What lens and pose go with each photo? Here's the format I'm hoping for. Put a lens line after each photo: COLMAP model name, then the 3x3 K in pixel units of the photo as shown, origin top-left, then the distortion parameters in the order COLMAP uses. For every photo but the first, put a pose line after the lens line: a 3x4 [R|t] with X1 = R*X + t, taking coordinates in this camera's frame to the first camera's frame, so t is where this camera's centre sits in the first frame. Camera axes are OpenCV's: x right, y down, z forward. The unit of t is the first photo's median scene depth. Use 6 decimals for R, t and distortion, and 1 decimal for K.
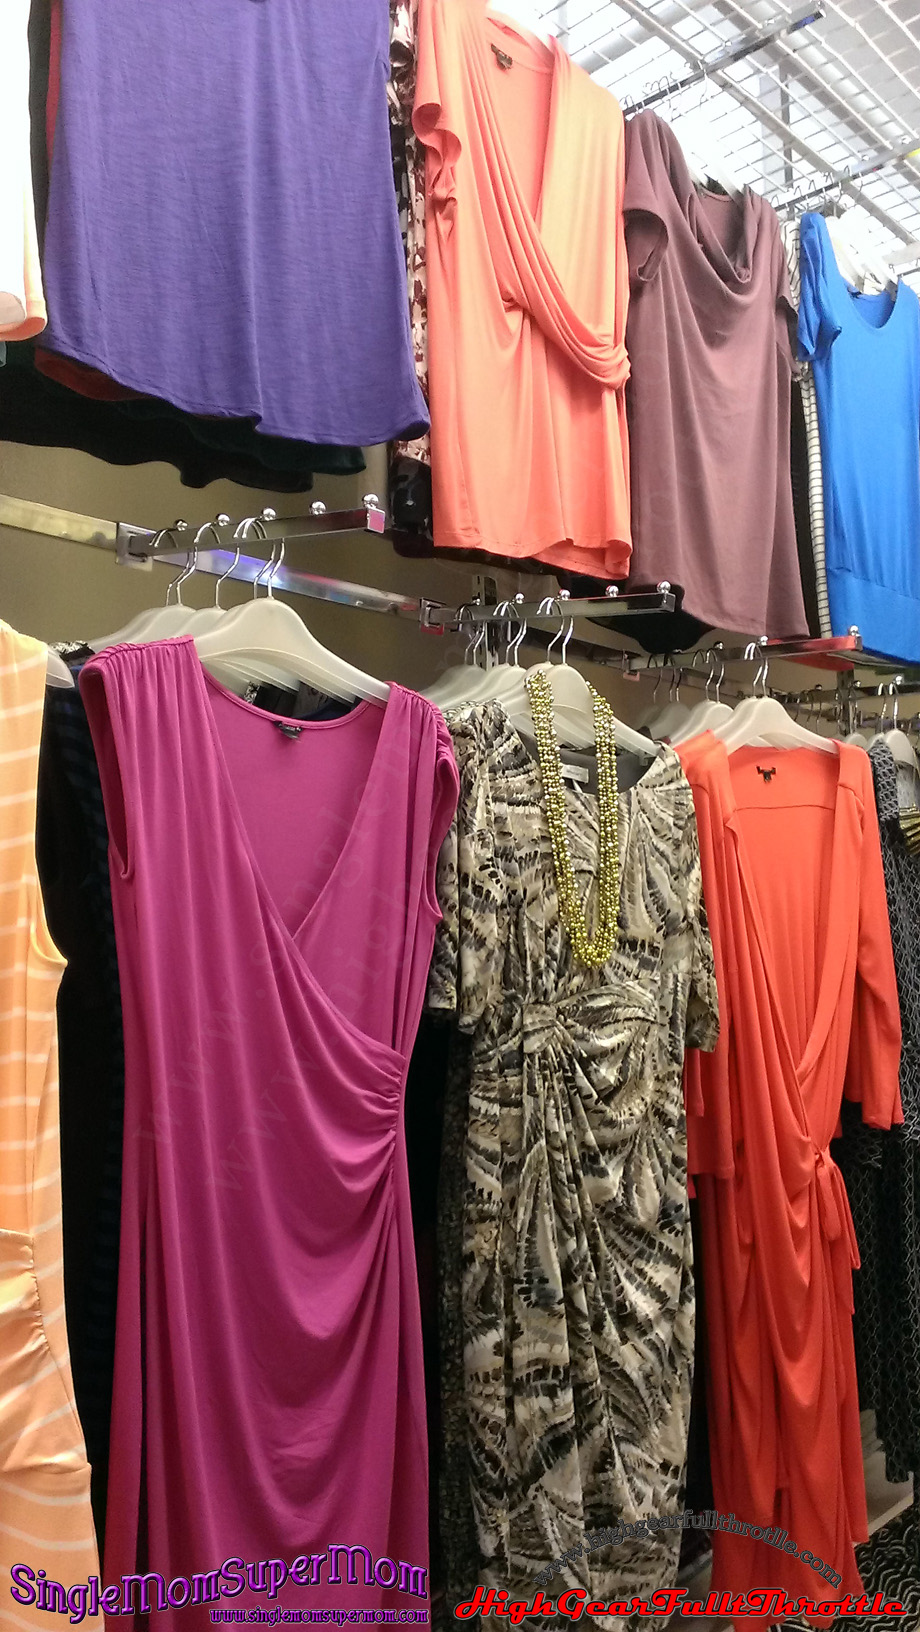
lens RADIAL K [[1305.9, 0, 460.0], [0, 1305.9, 815.6], [0, 0, 1]] dist [0.003909, -0.000522]
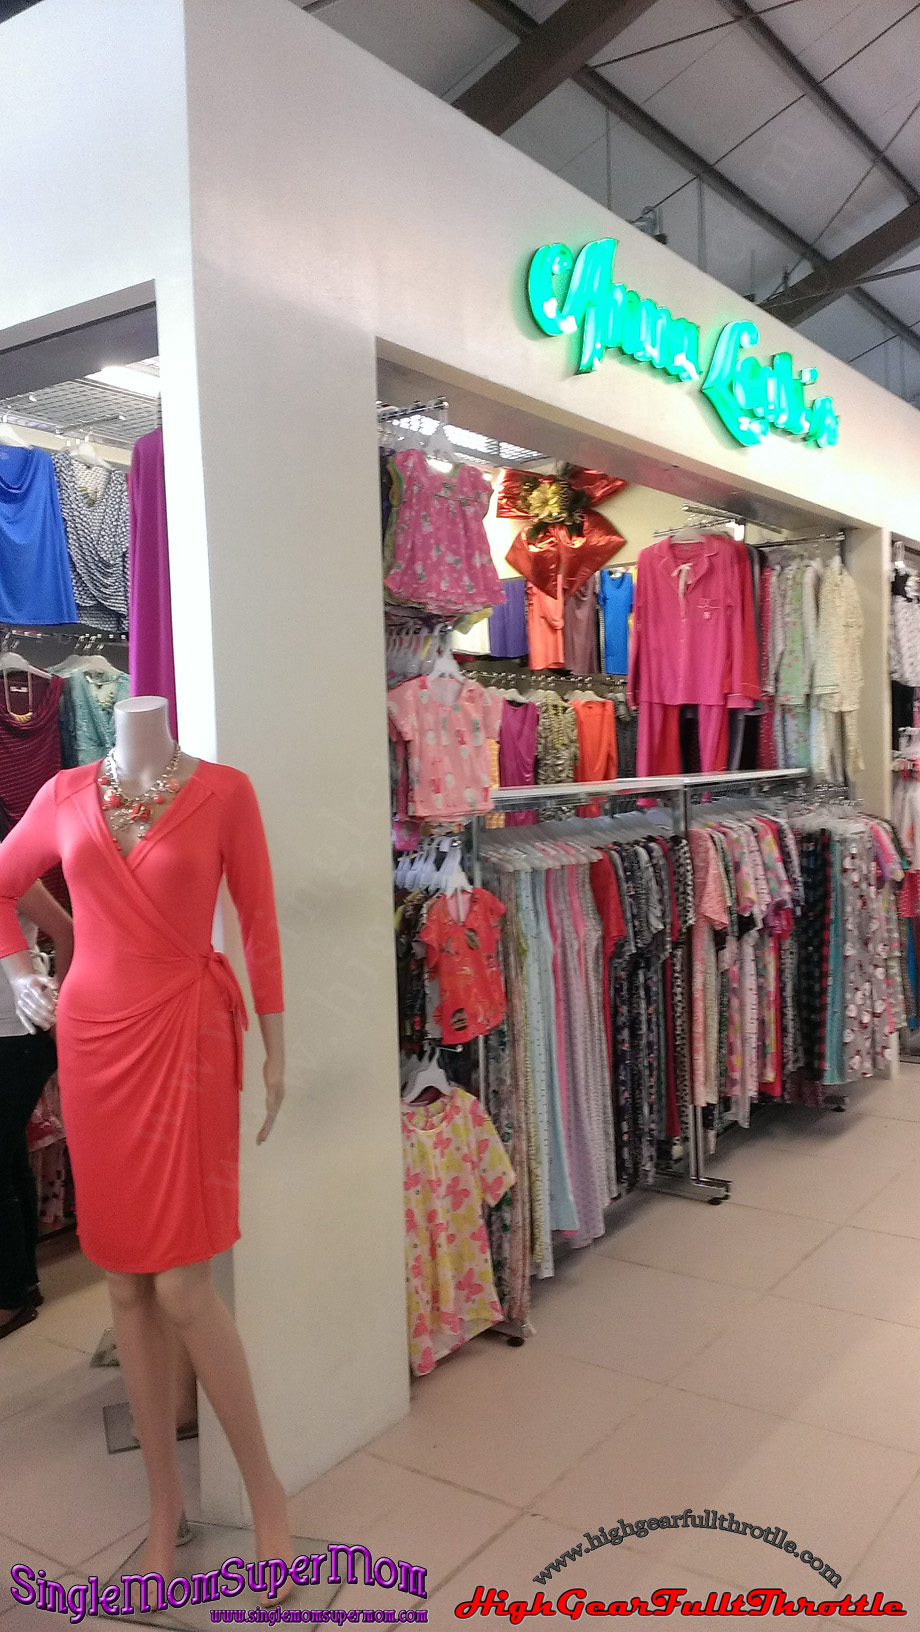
lens RADIAL K [[1305.9, 0, 460.8], [0, 1305.9, 816.8], [0, 0, 1]] dist [0.003909, -0.000522]
pose [[0.990085, -0.015072, 0.139659, -0.922762], [-0.003961, 0.990836, 0.135012, -0.290030], [-0.140414, -0.134227, 0.980952, -3.744453]]
